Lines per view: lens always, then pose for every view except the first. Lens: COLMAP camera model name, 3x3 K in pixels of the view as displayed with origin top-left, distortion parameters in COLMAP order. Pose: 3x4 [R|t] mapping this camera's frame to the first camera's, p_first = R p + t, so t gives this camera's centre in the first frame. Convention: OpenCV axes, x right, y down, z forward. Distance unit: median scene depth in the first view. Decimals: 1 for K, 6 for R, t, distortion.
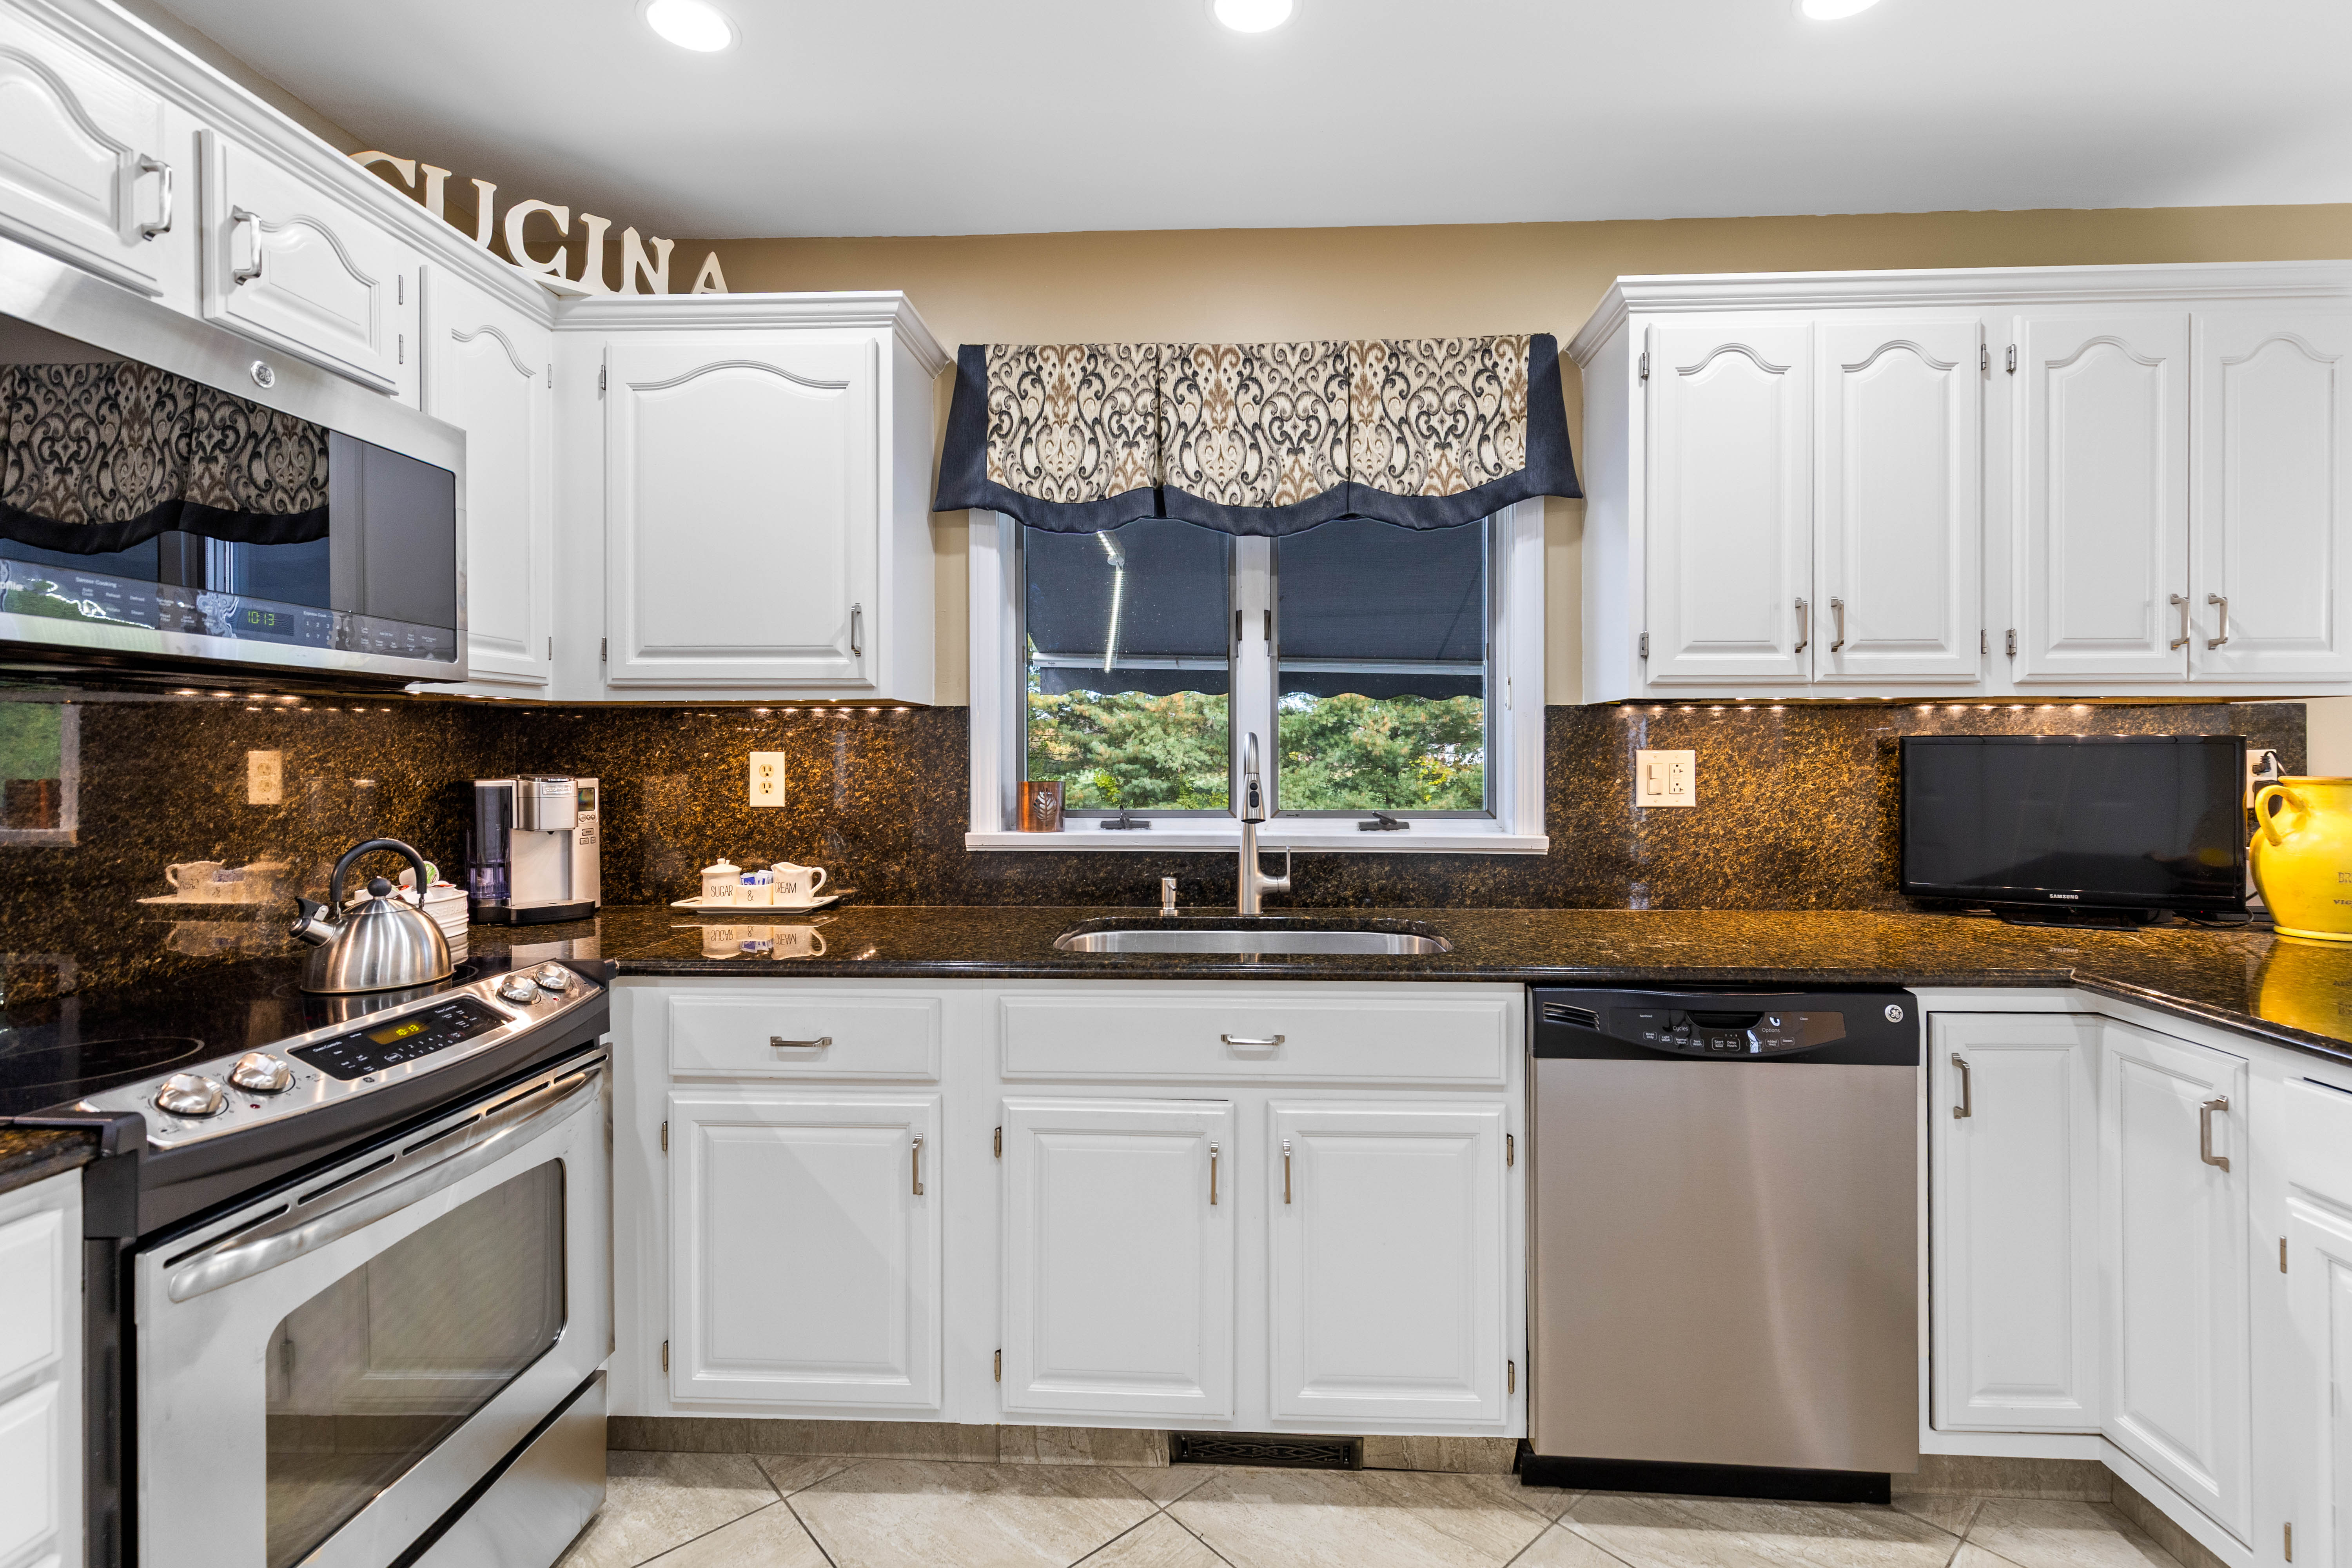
lens RADIAL K [[1058.6, 0, 1188.2], [0, 1058.6, 756.6], [0, 0, 1]] dist [0.002846, -0.001432]
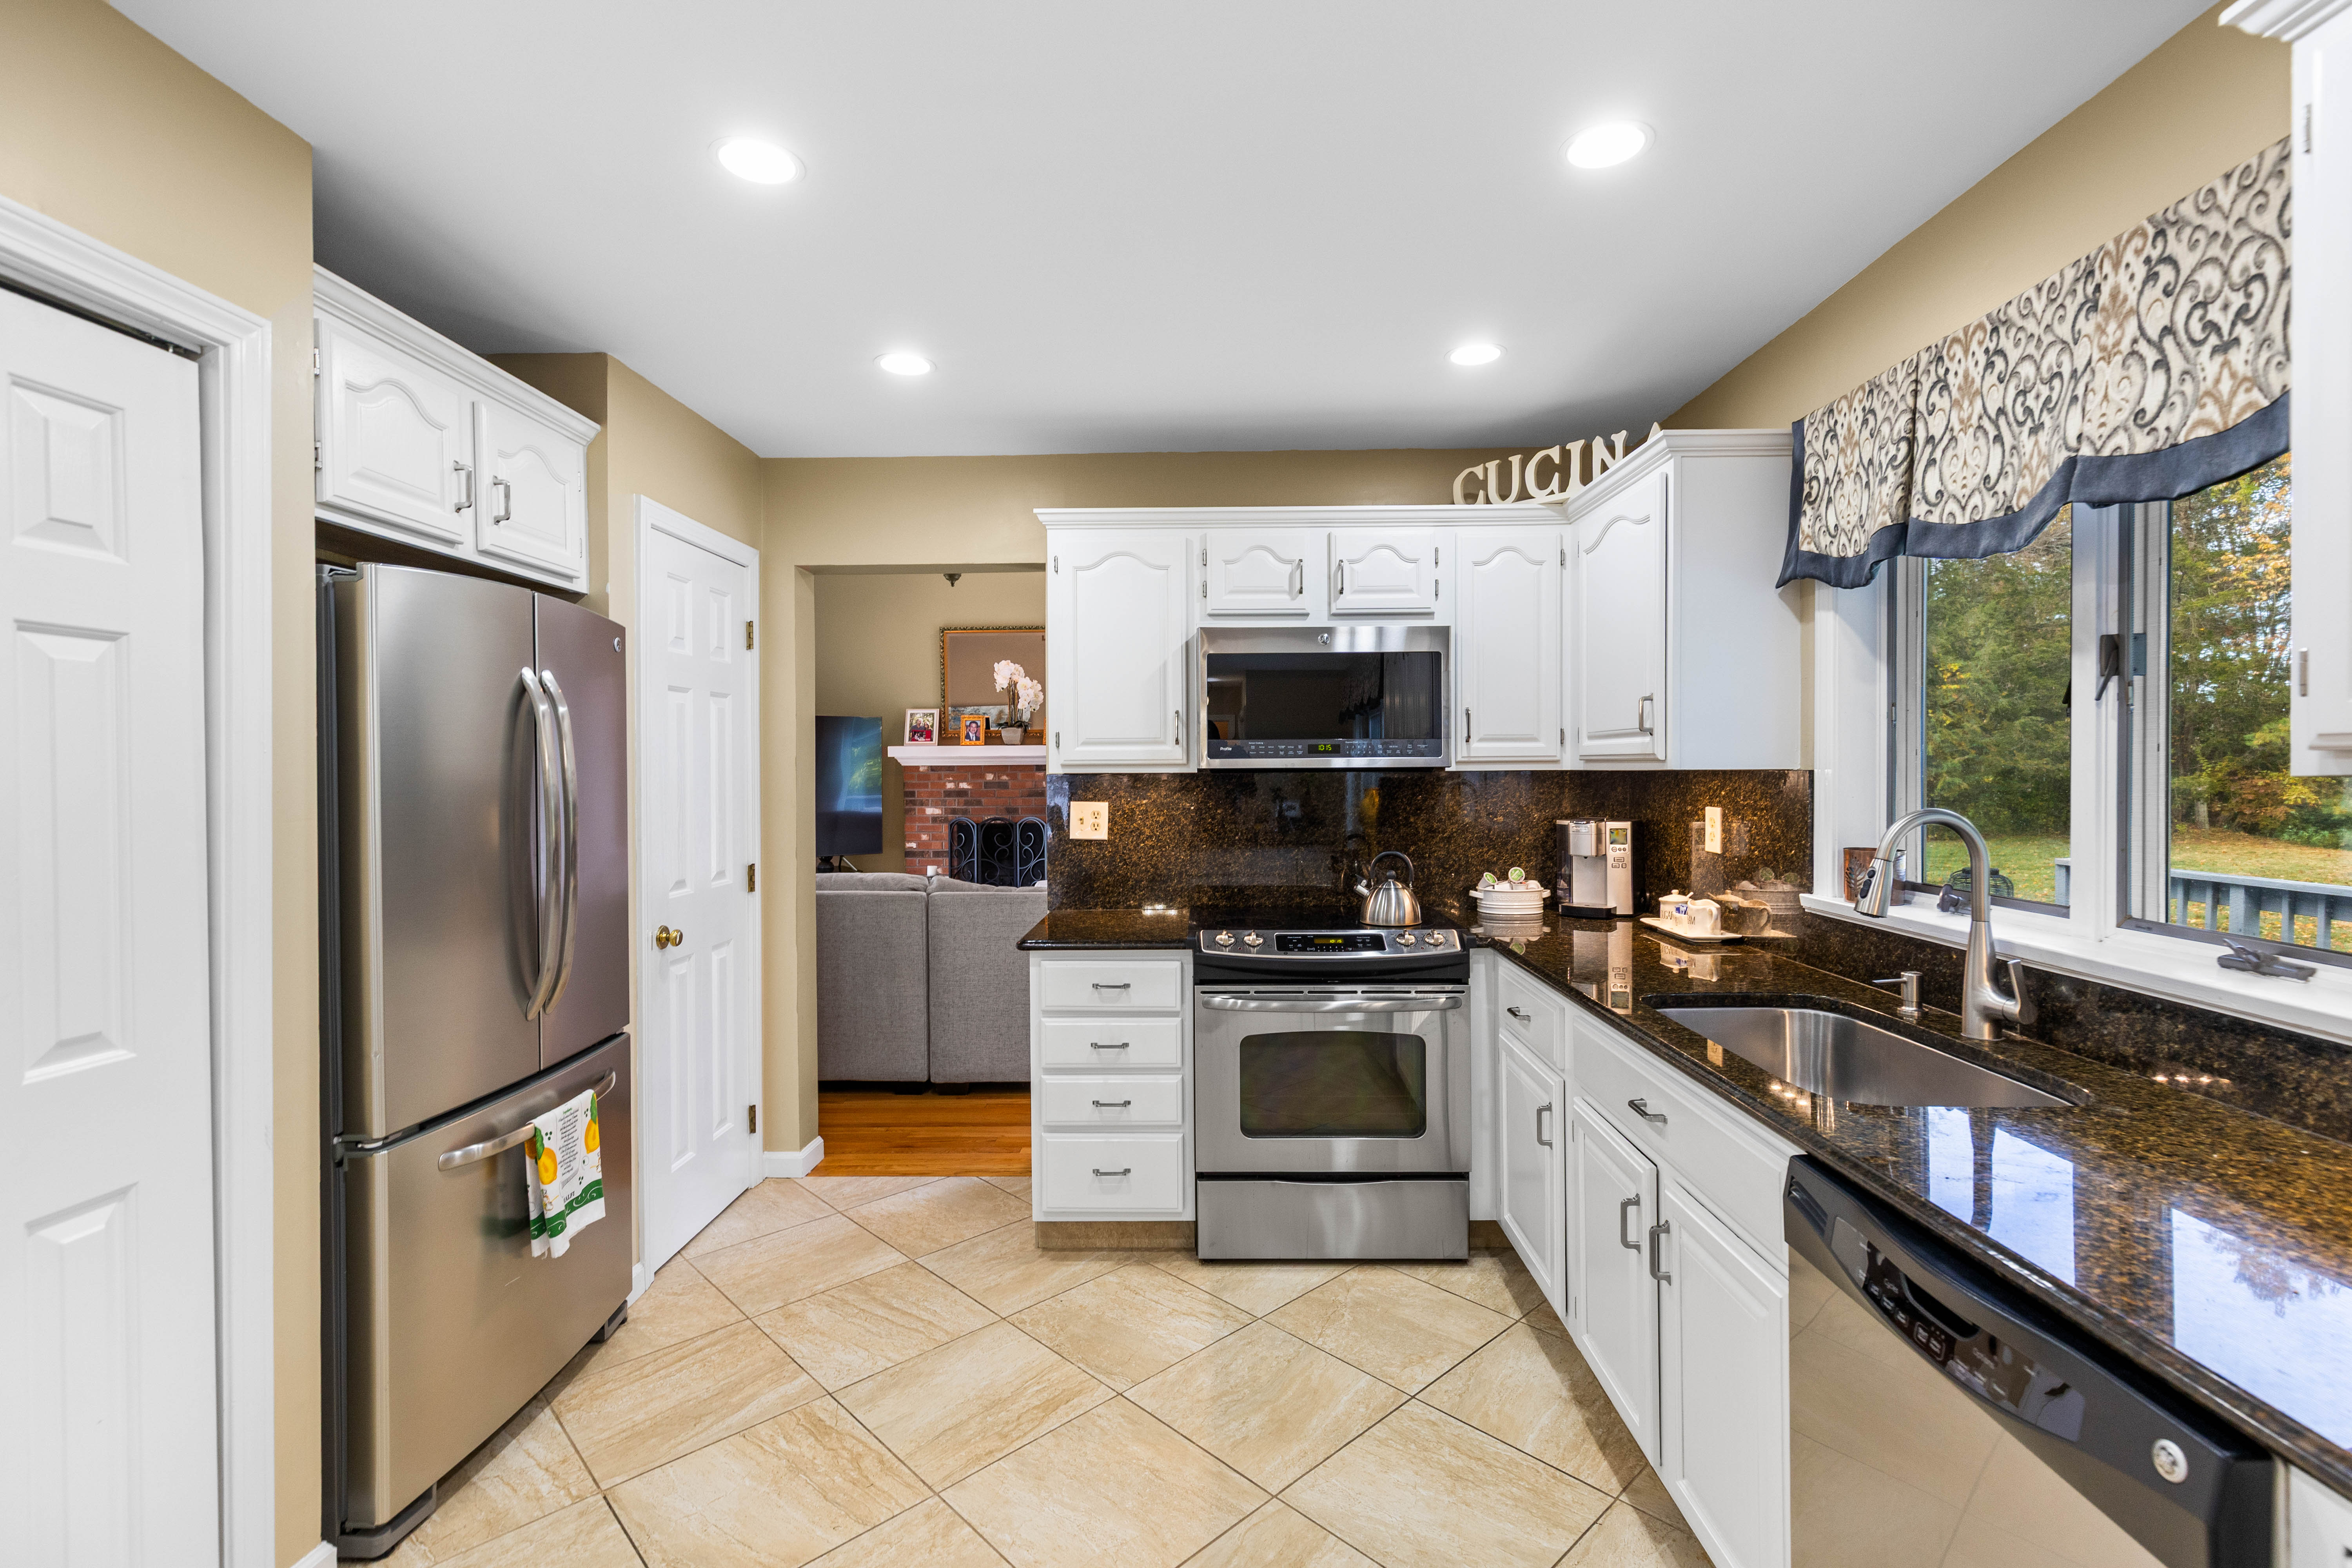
lens RADIAL K [[1058.6, 0, 1192.1], [0, 1058.6, 773.5], [0, 0, 1]] dist [0.002846, -0.001432]
pose [[0.030516, 0.006307, -0.999514, 0.835113], [0.001477, 0.999979, 0.006355, -0.054488], [0.999533, -0.001671, 0.030506, 0.392447]]
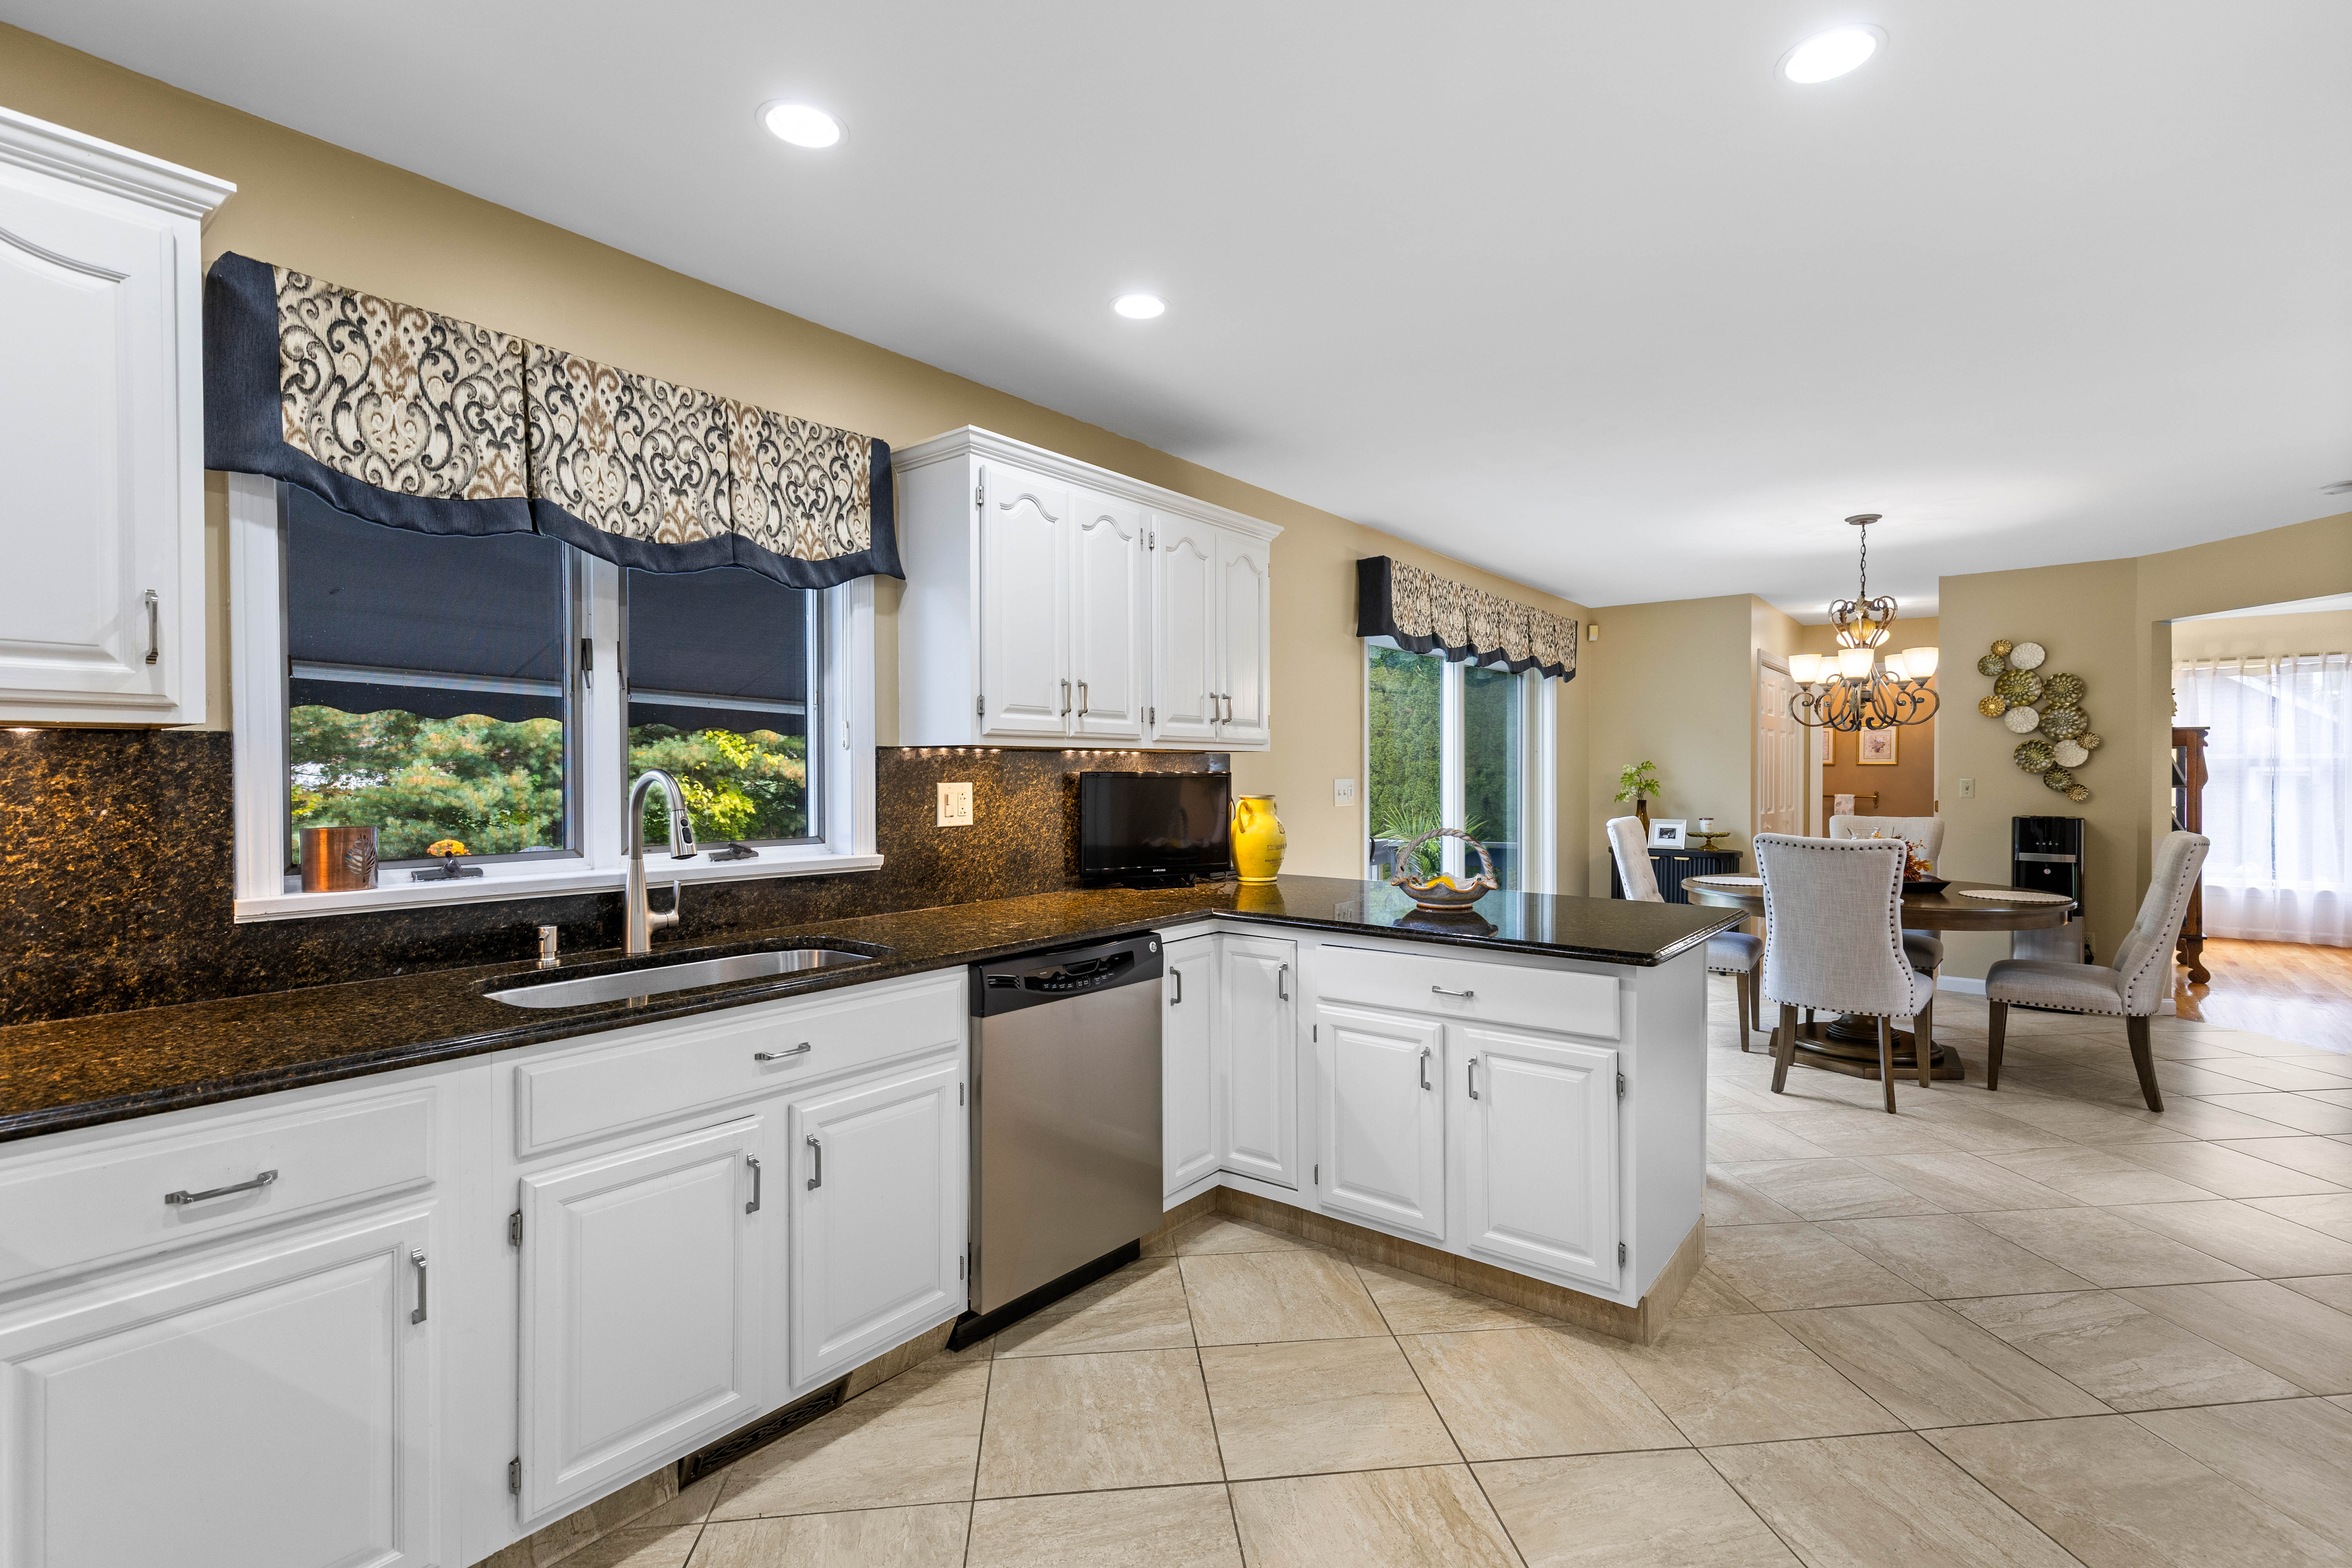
lens RADIAL K [[1058.6, 0, 1190.2], [0, 1058.6, 778.7], [0, 0, 1]] dist [0.002846, -0.001432]
pose [[0.583611, -0.006009, 0.812011, -0.445081], [0.004366, 0.999981, 0.004262, -0.015398], [-0.812022, 0.001057, 0.583626, 0.006901]]
